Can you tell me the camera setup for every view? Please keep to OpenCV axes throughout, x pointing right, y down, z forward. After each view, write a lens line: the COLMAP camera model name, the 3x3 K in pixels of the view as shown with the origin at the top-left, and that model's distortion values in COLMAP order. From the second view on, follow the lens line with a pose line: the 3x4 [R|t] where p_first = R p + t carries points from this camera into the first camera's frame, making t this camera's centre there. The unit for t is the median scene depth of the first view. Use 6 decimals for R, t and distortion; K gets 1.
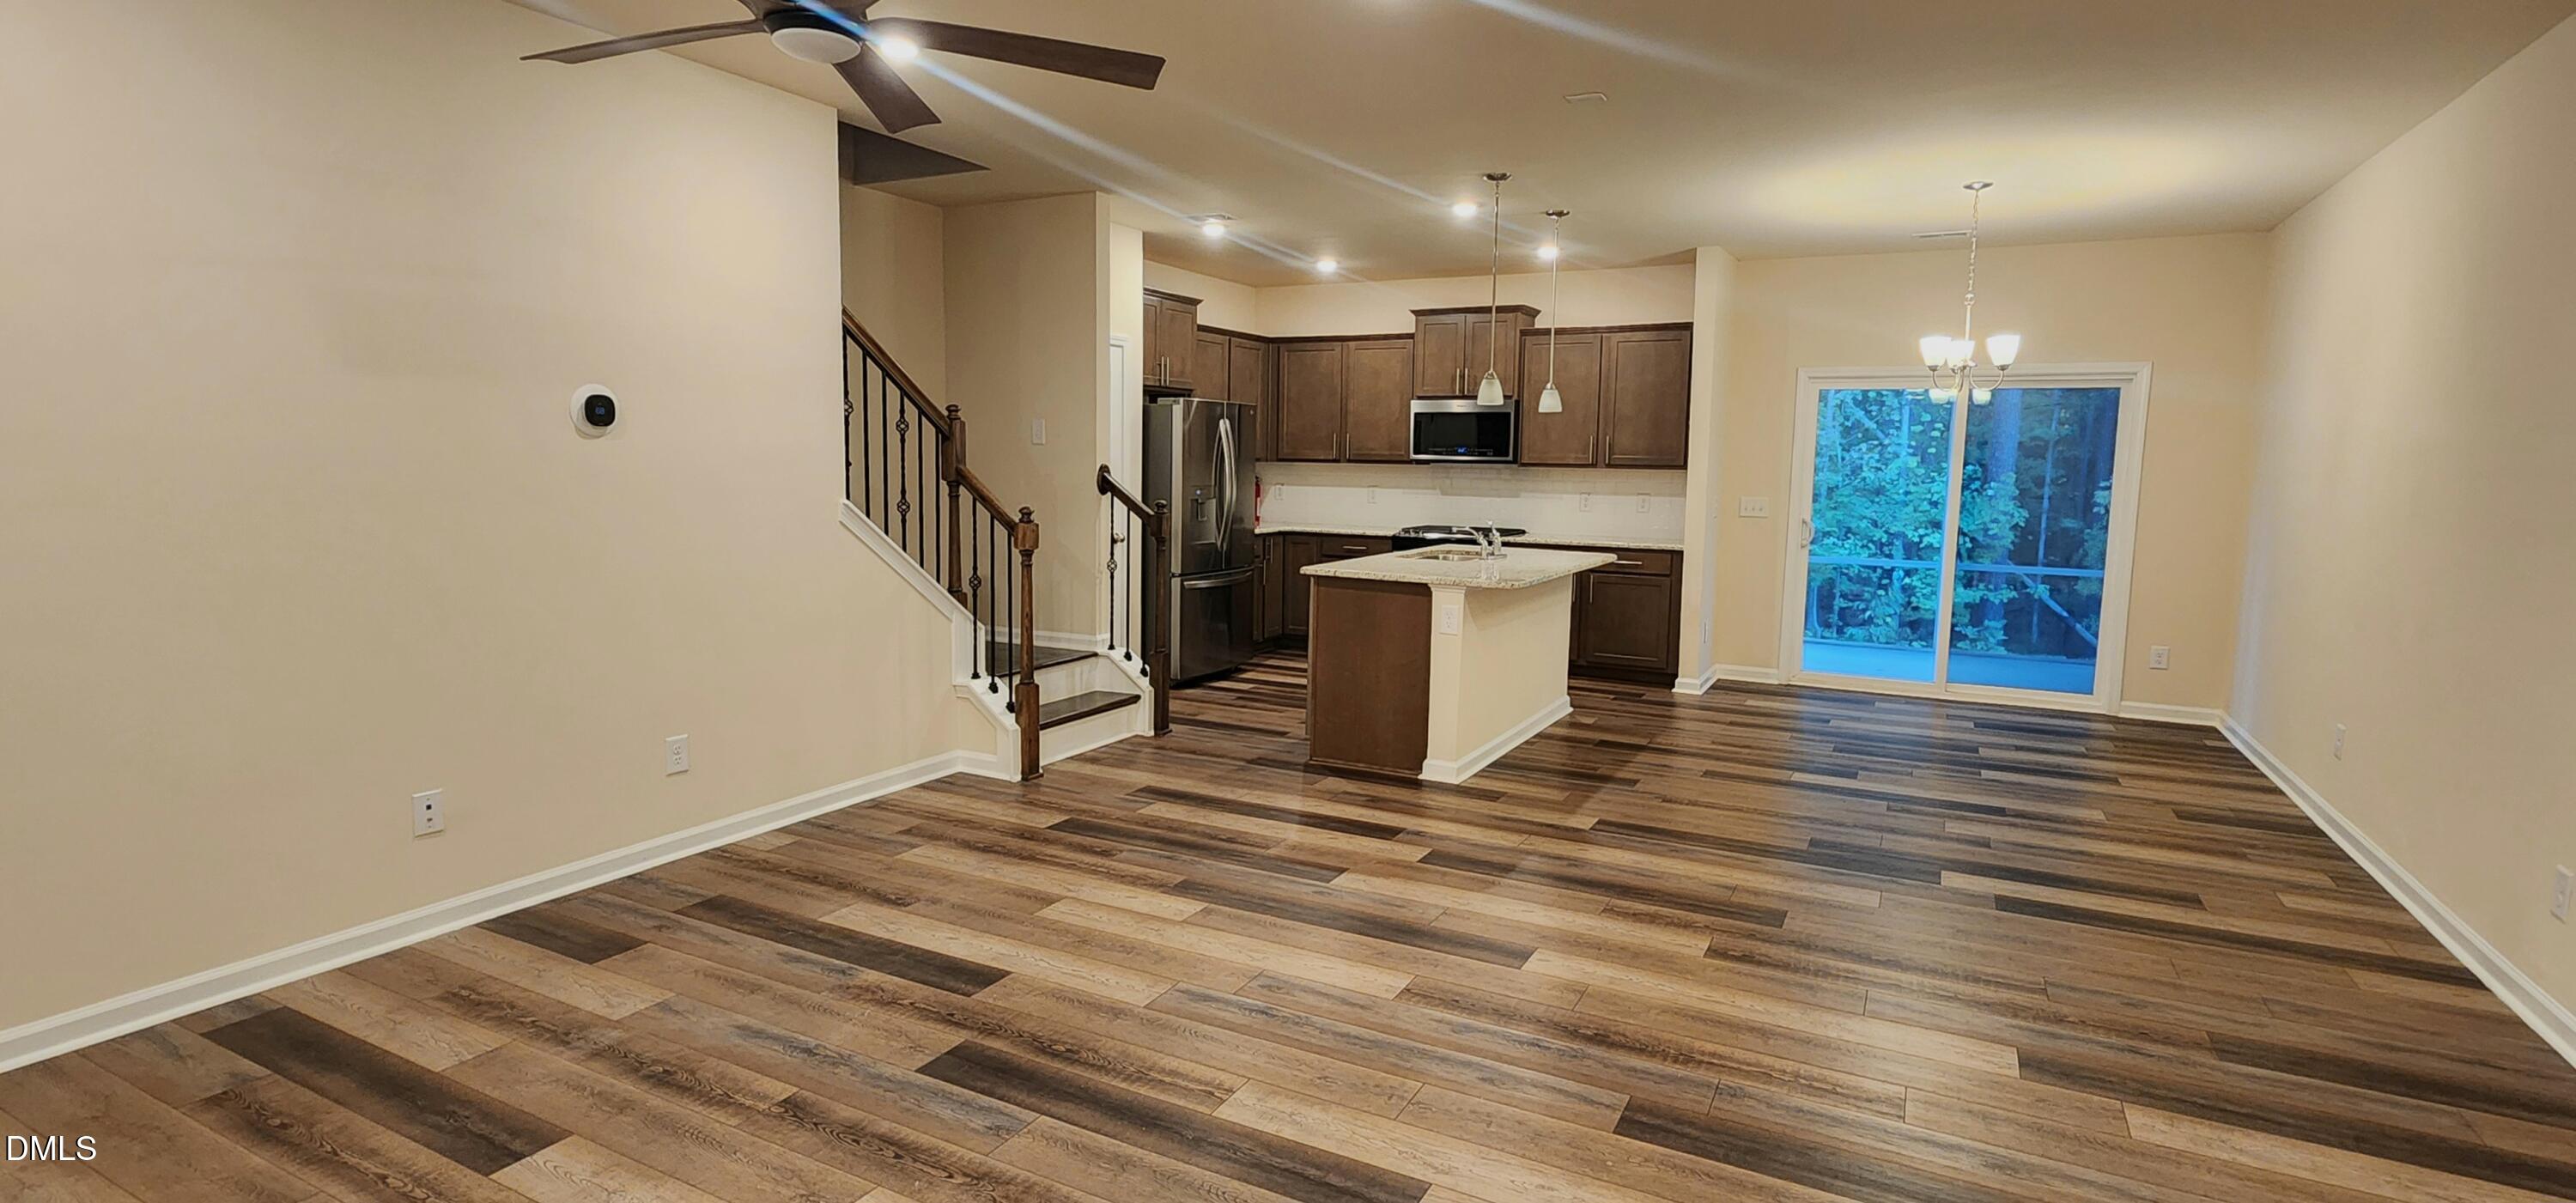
lens RADIAL K [[1230.2, 0, 1283.3], [0, 1230.2, 588.4], [0, 0, 1]] dist [-0.001374, -0.000050]
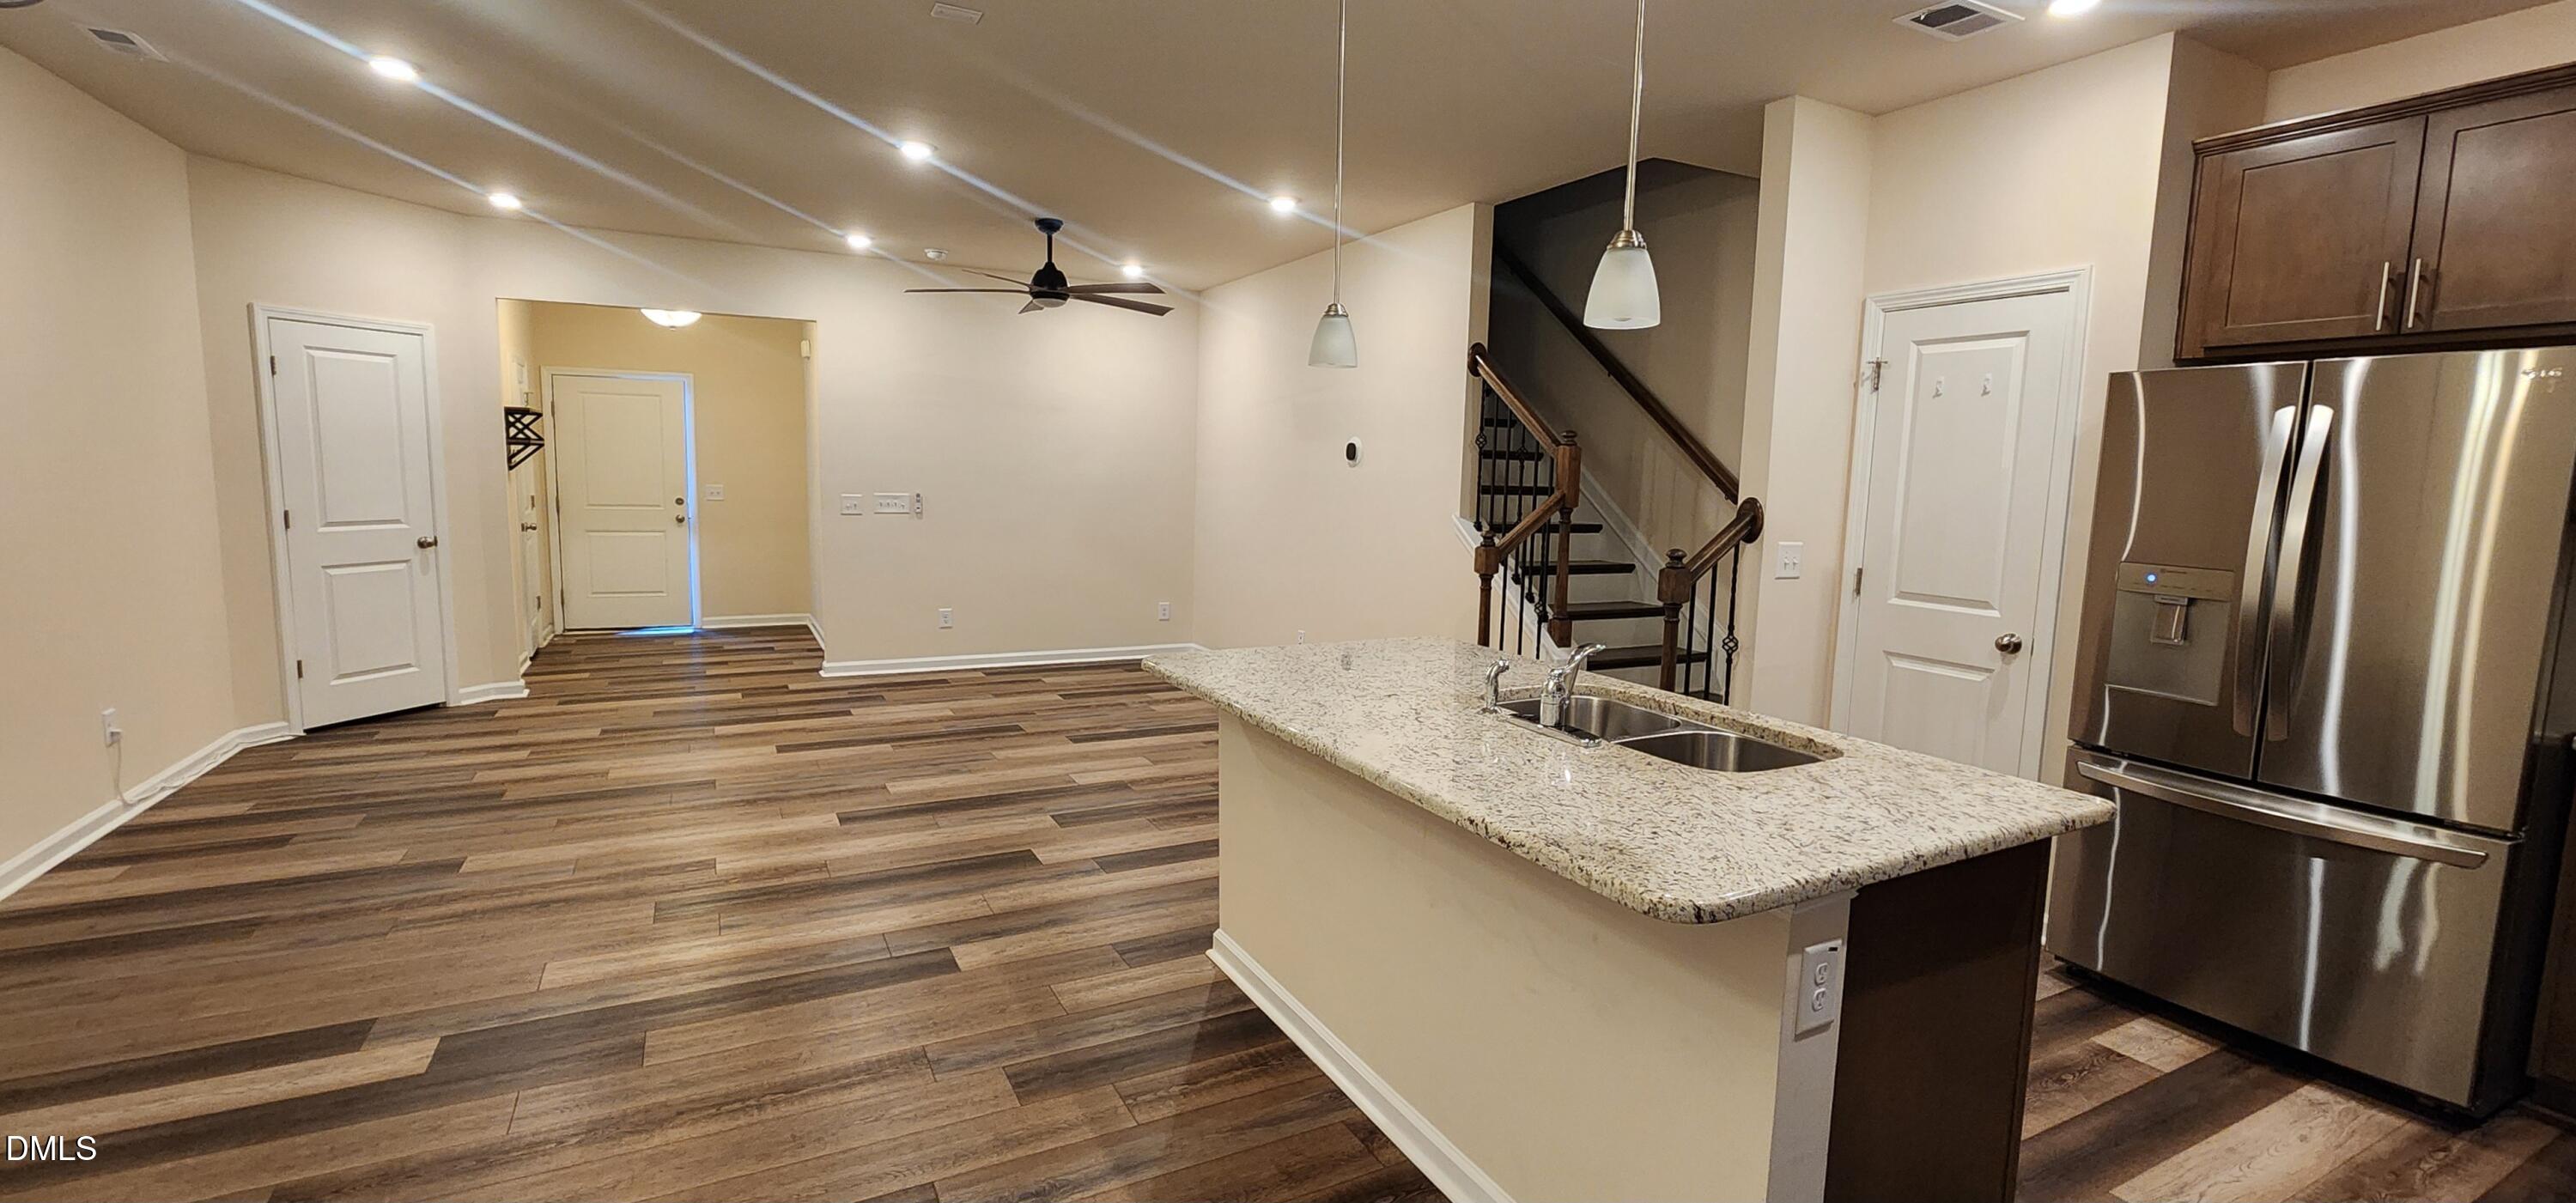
lens RADIAL K [[1091.7, 0, 1282.2], [0, 1091.7, 591.0], [0, 0, 1]] dist [0.000446, 0.000304]
pose [[-0.559935, 0.062967, -0.826141, 0.737459], [-0.122629, 0.979828, 0.157795, -0.165296], [0.819412, 0.189663, -0.540918, 1.624449]]
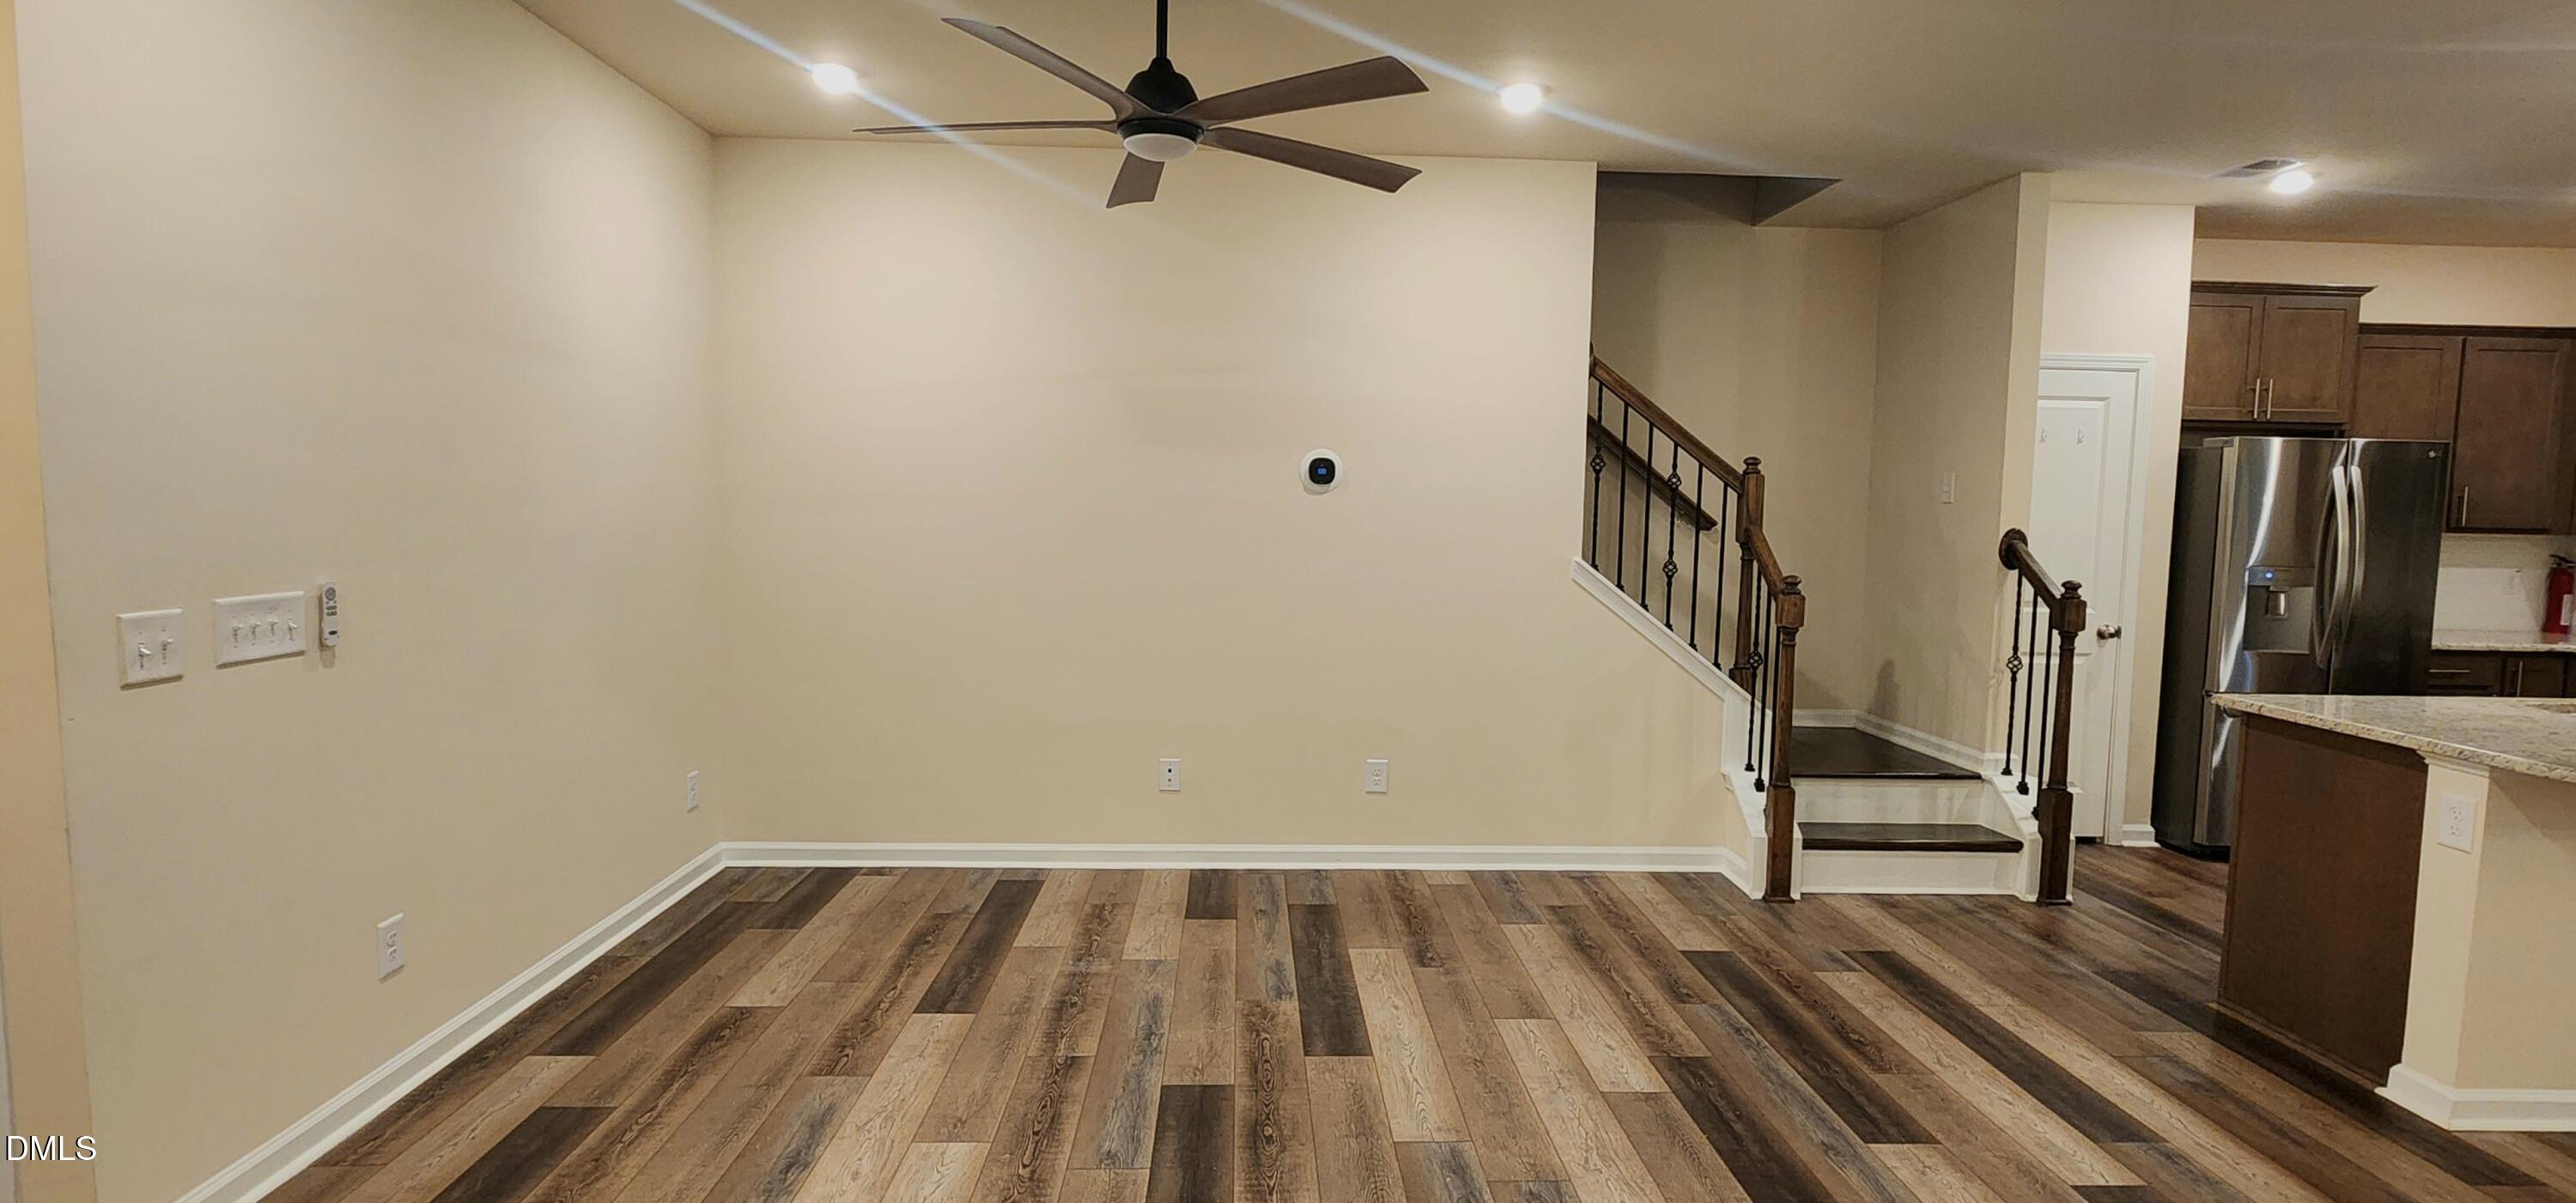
lens RADIAL K [[1247.9, 0, 1281.8], [0, 1247.9, 586.6], [0, 0, 1]] dist [-0.001832, -0.000217]
pose [[0.501556, 0.057709, -0.863199, 0.421993], [-0.105205, 0.994436, 0.005354, -0.032409], [0.858705, 0.088128, 0.504836, 0.329514]]
